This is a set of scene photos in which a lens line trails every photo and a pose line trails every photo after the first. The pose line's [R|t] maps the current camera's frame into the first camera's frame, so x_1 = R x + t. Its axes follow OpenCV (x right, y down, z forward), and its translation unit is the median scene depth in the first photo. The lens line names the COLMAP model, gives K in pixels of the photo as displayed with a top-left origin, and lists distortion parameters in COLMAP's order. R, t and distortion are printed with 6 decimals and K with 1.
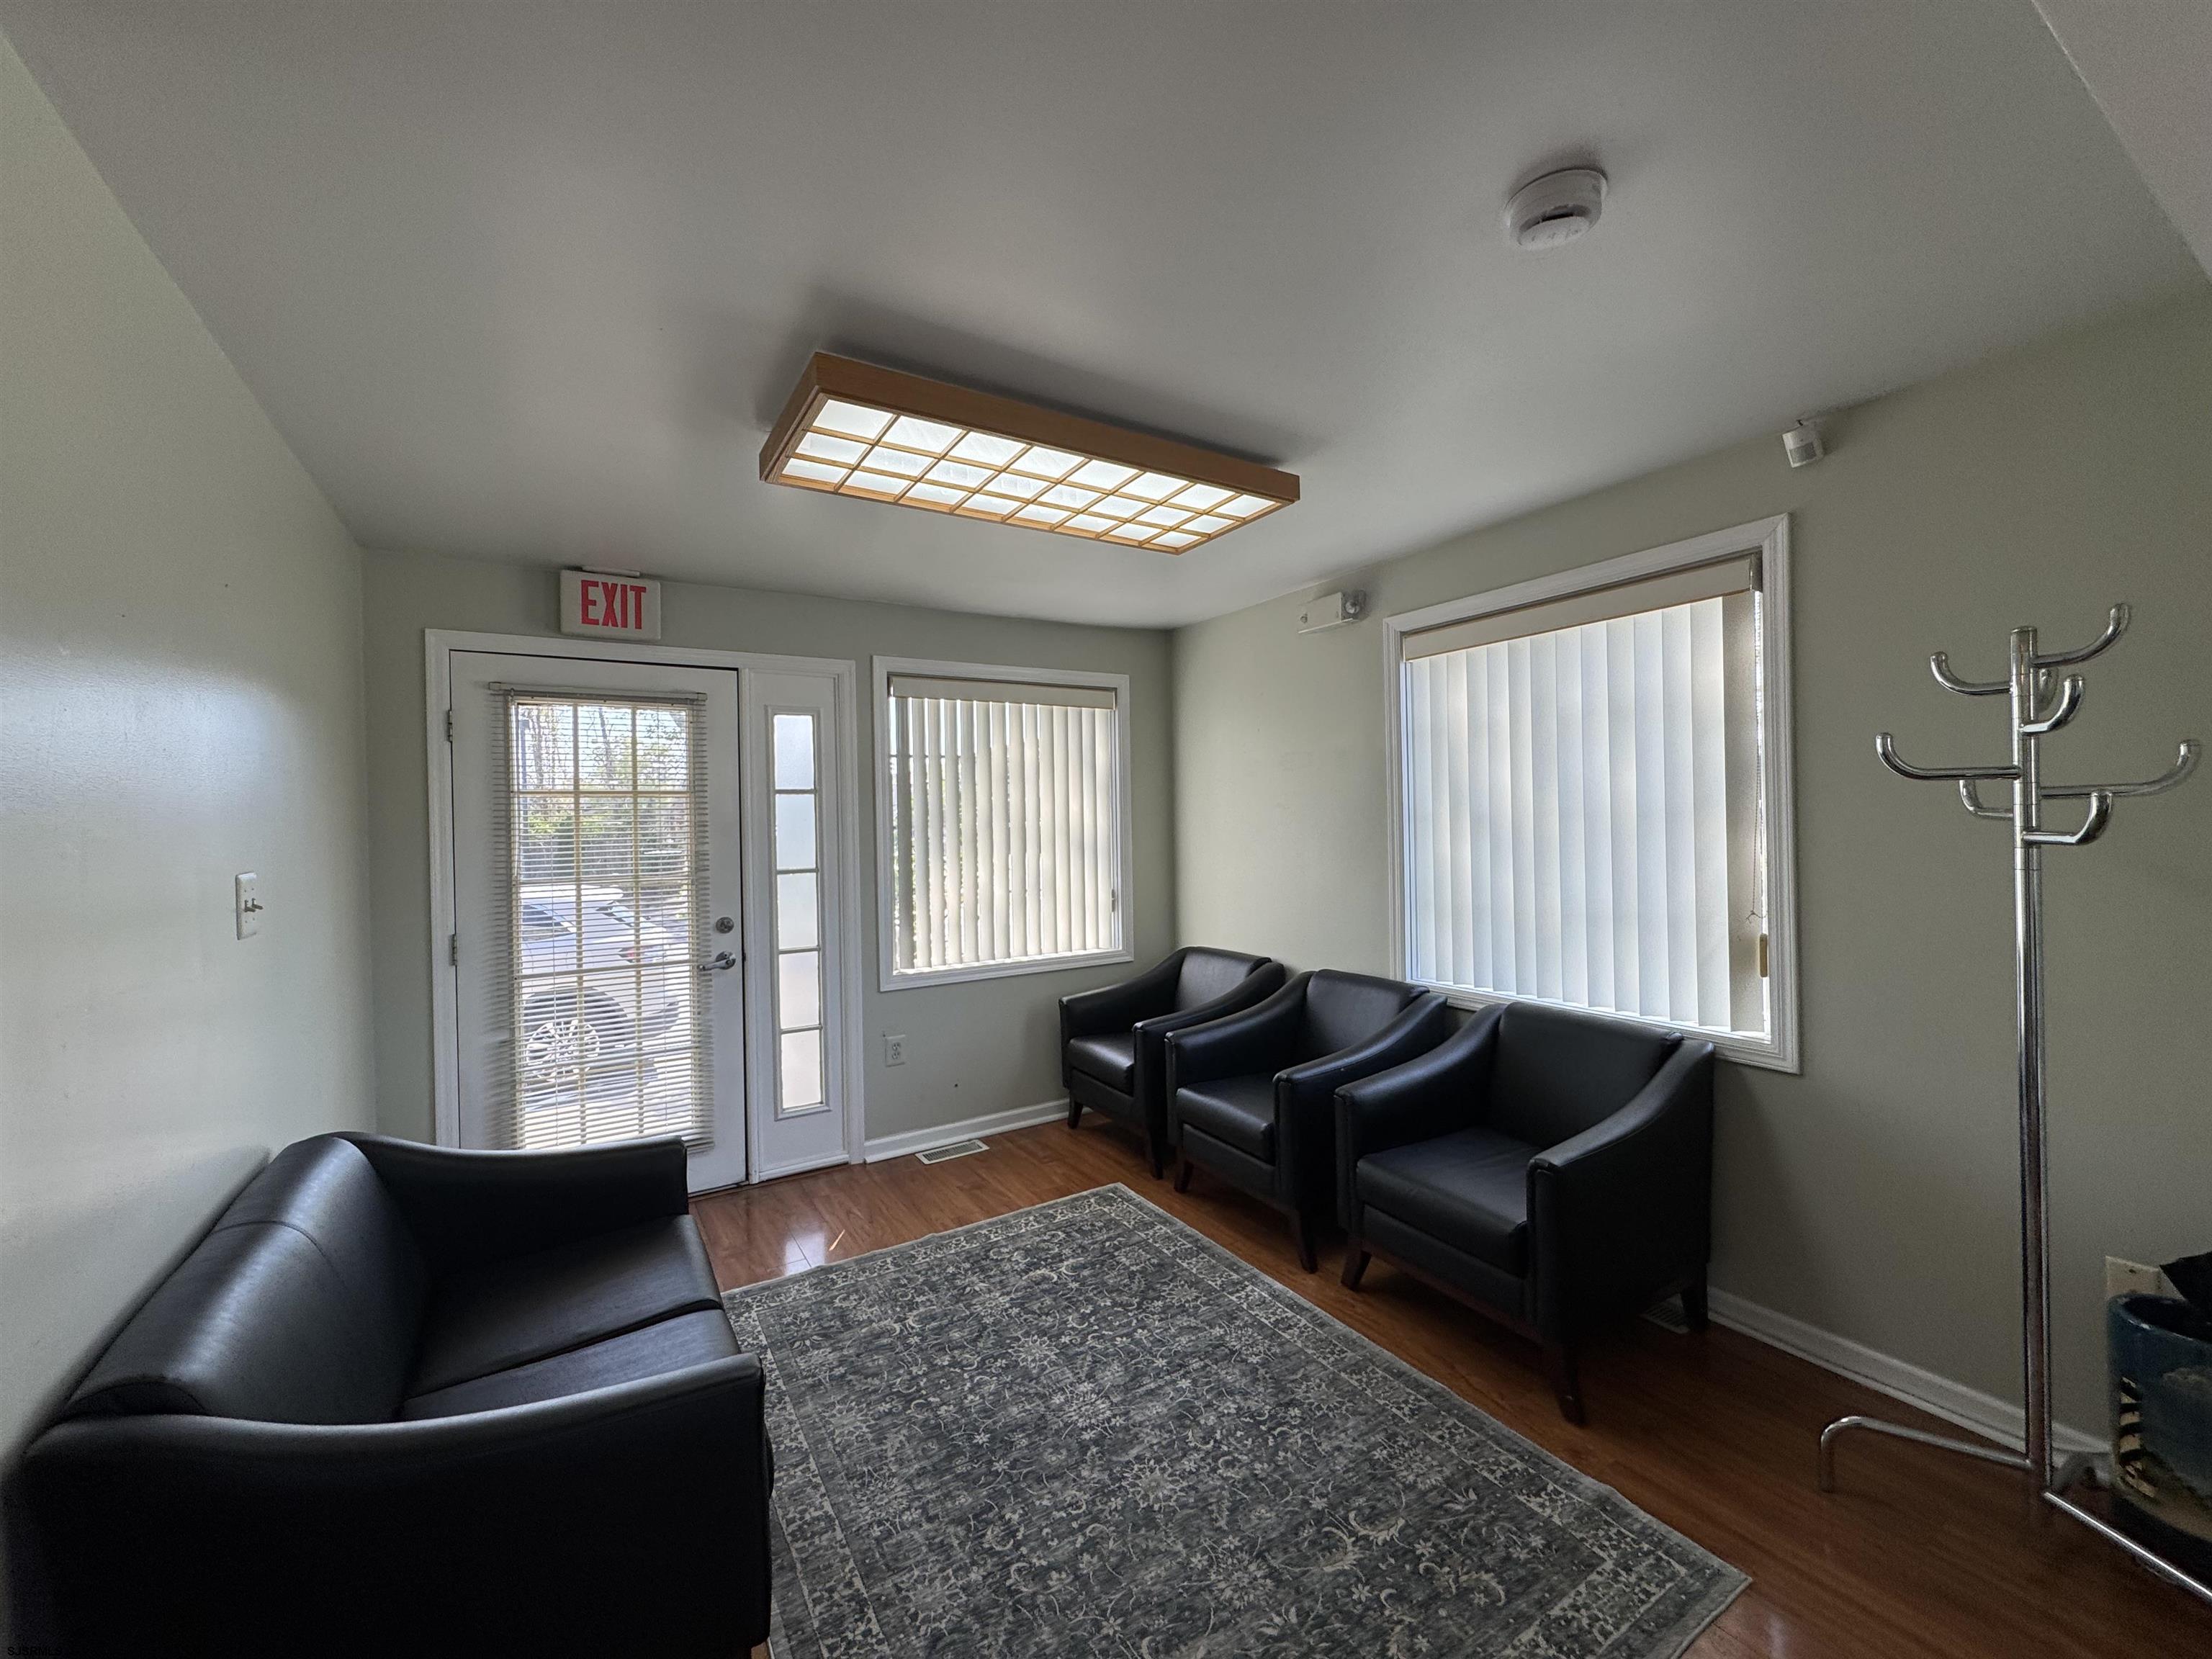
lens RADIAL K [[879.1, 0, 1104.3], [0, 879.1, 832.6], [0, 0, 1]] dist [-0.002258, -0.000067]
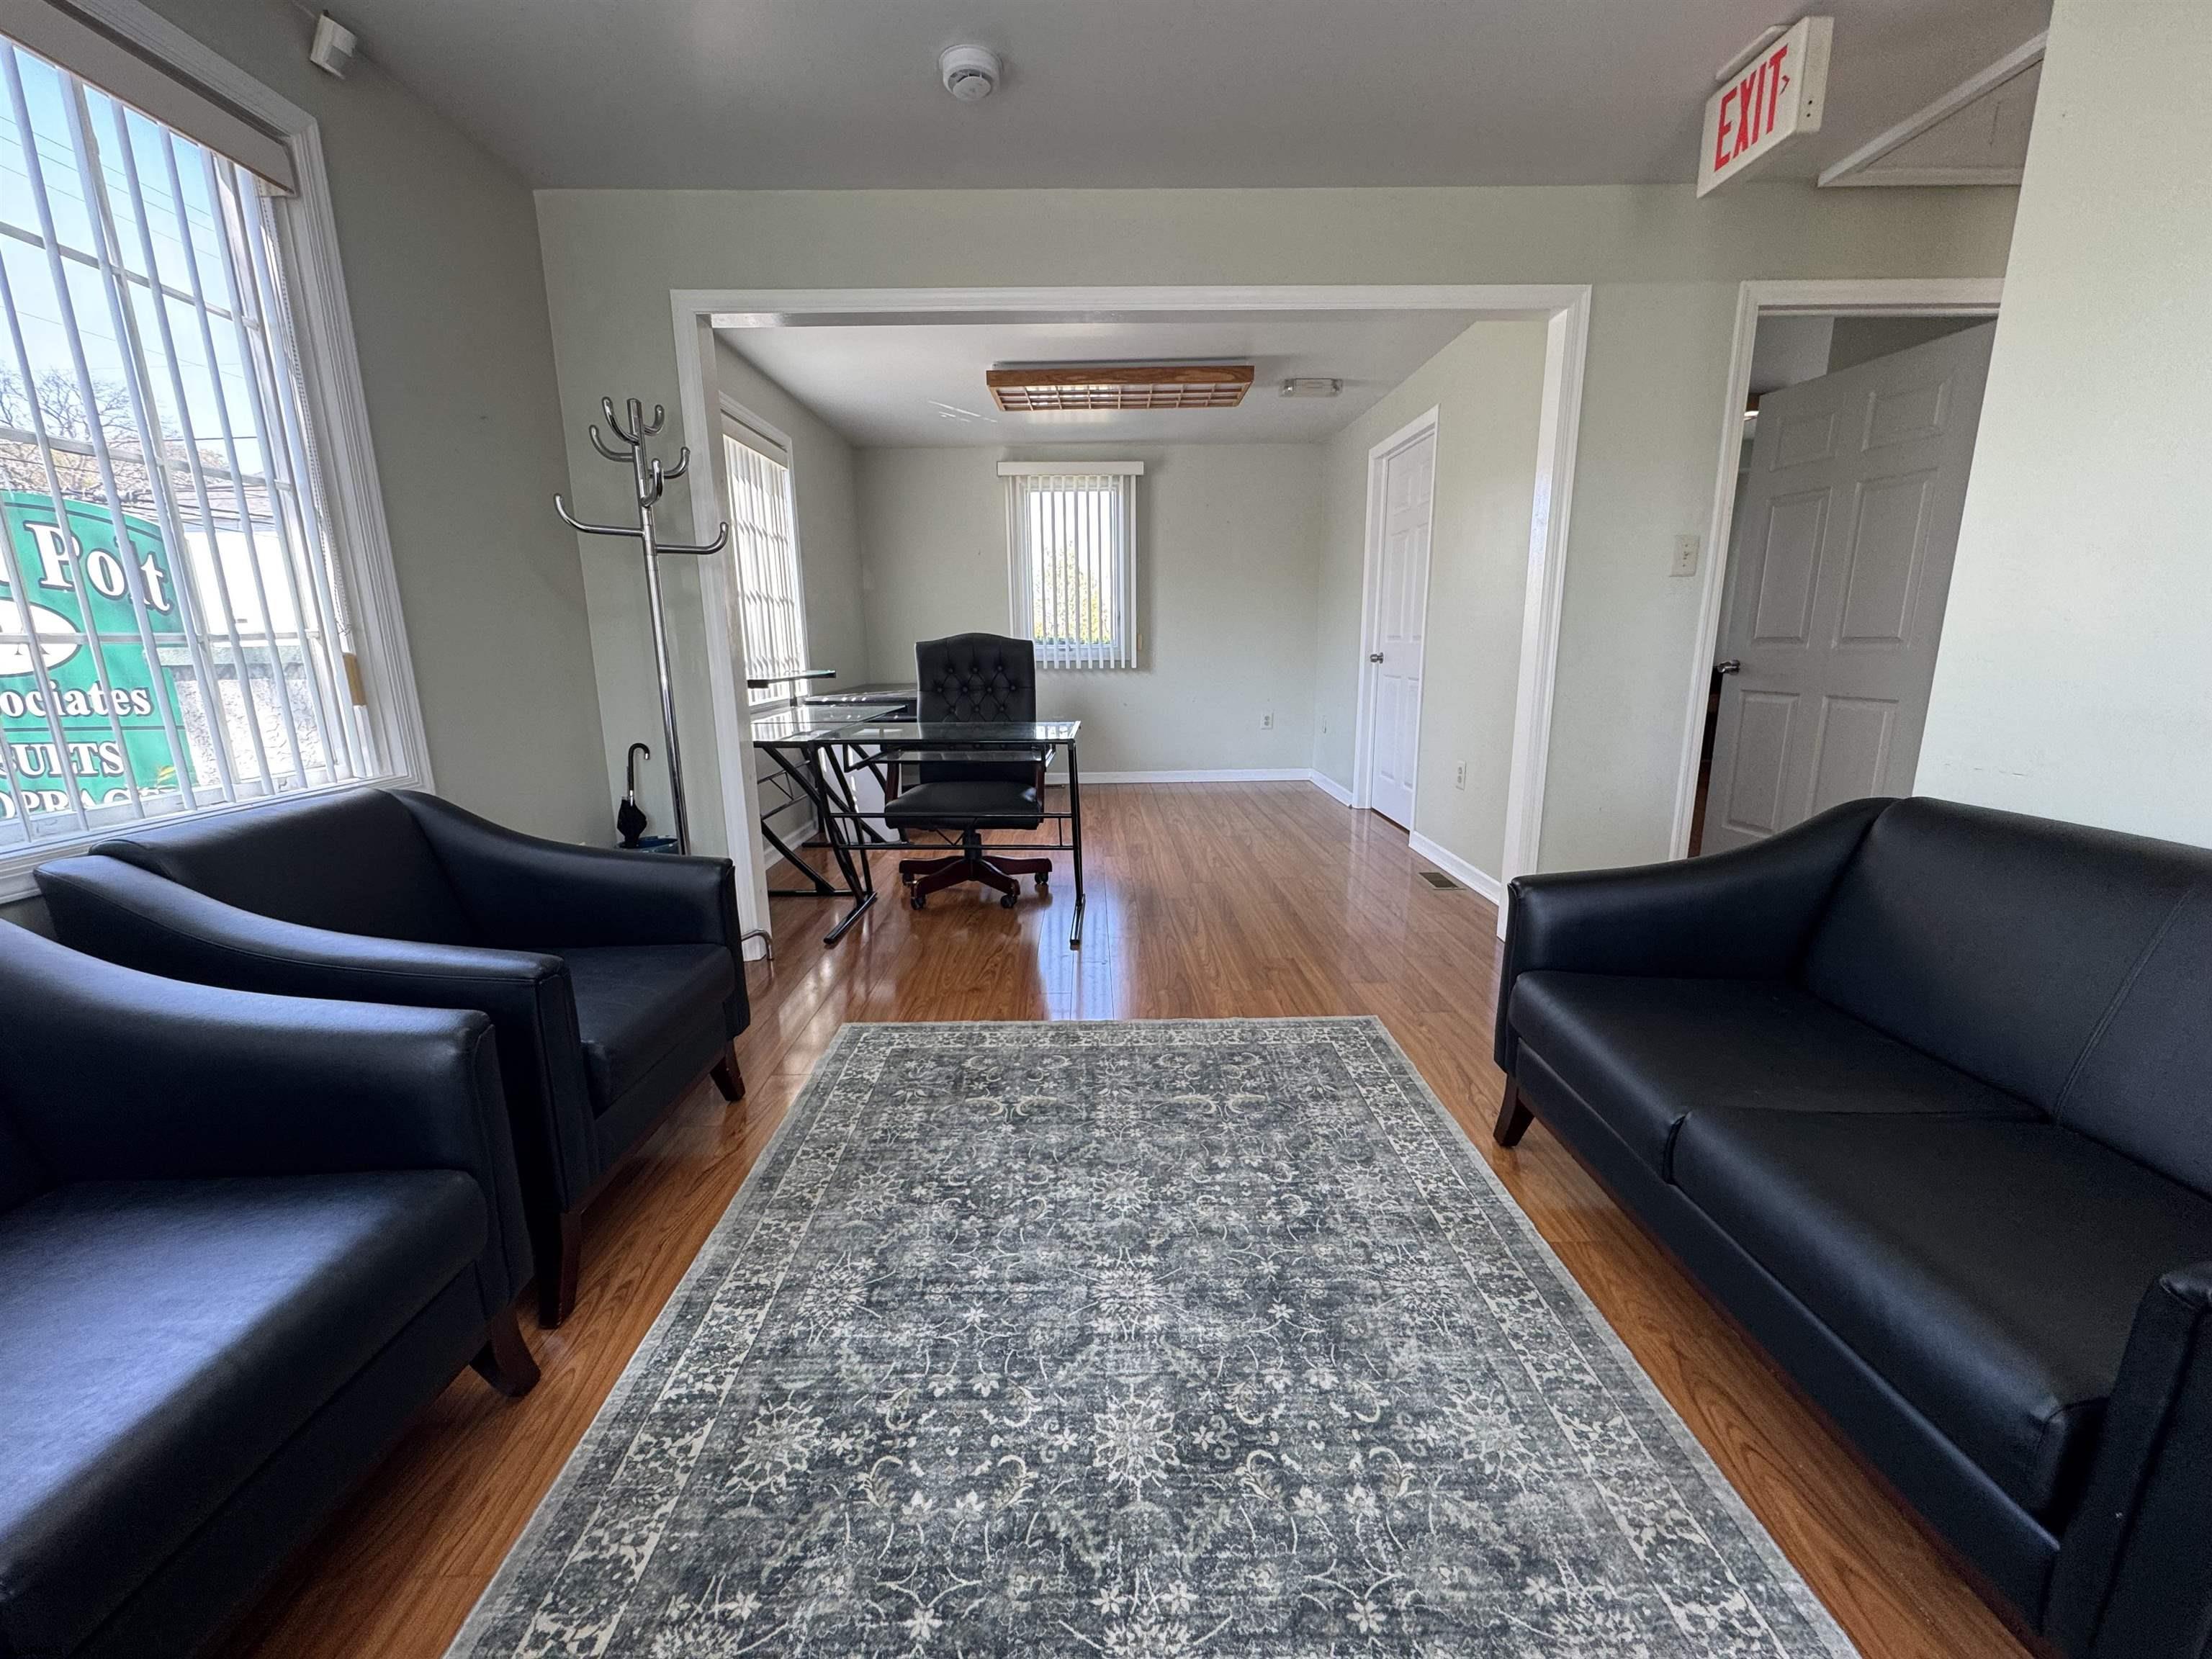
lens RADIAL K [[879.1, 0, 1100.0], [0, 879.1, 827.9], [0, 0, 1]] dist [-0.002258, -0.000067]
pose [[-0.857832, -0.078208, 0.507945, -0.281098], [0.037515, 0.976187, 0.213660, 0.120126], [-0.512559, 0.202340, -0.834471, 1.295629]]
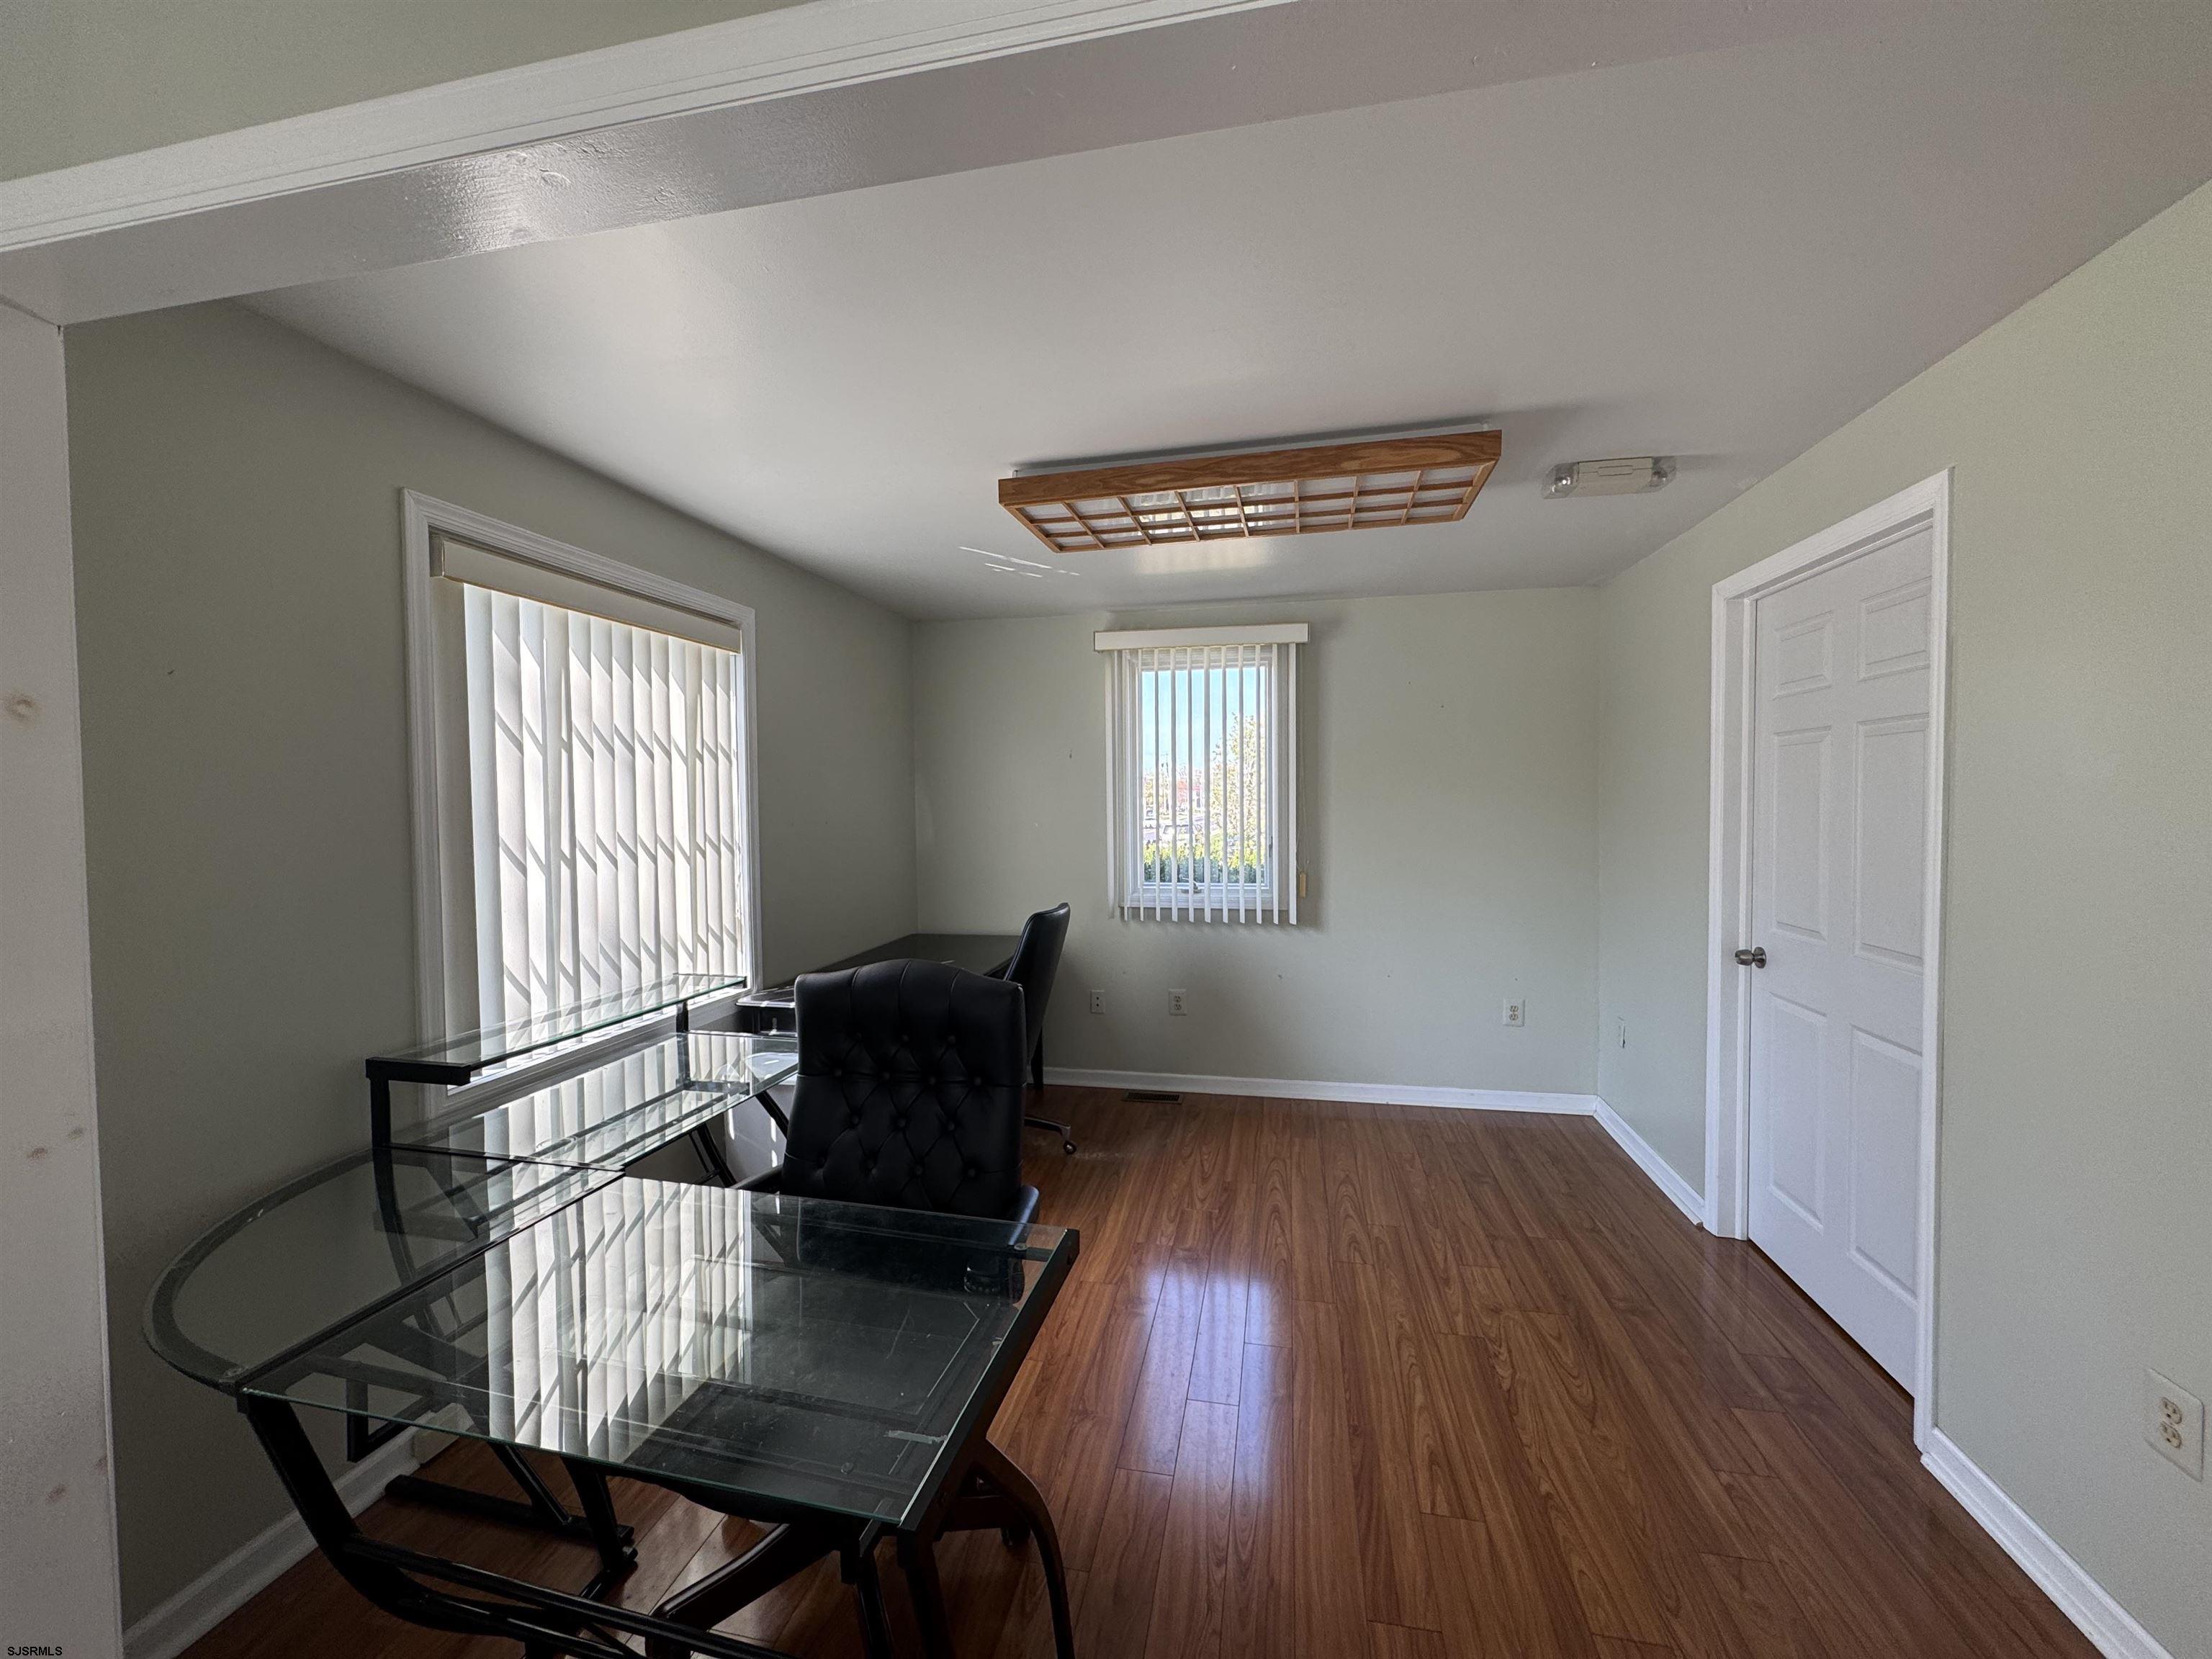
lens RADIAL K [[879.1, 0, 1097.2], [0, 879.1, 824.8], [0, 0, 1]] dist [-0.002258, -0.000067]
pose [[-0.722512, 0.007188, 0.691322, -0.156902], [0.034105, 0.999099, 0.025255, 0.070888], [-0.690517, 0.041824, -0.722106, 1.014728]]
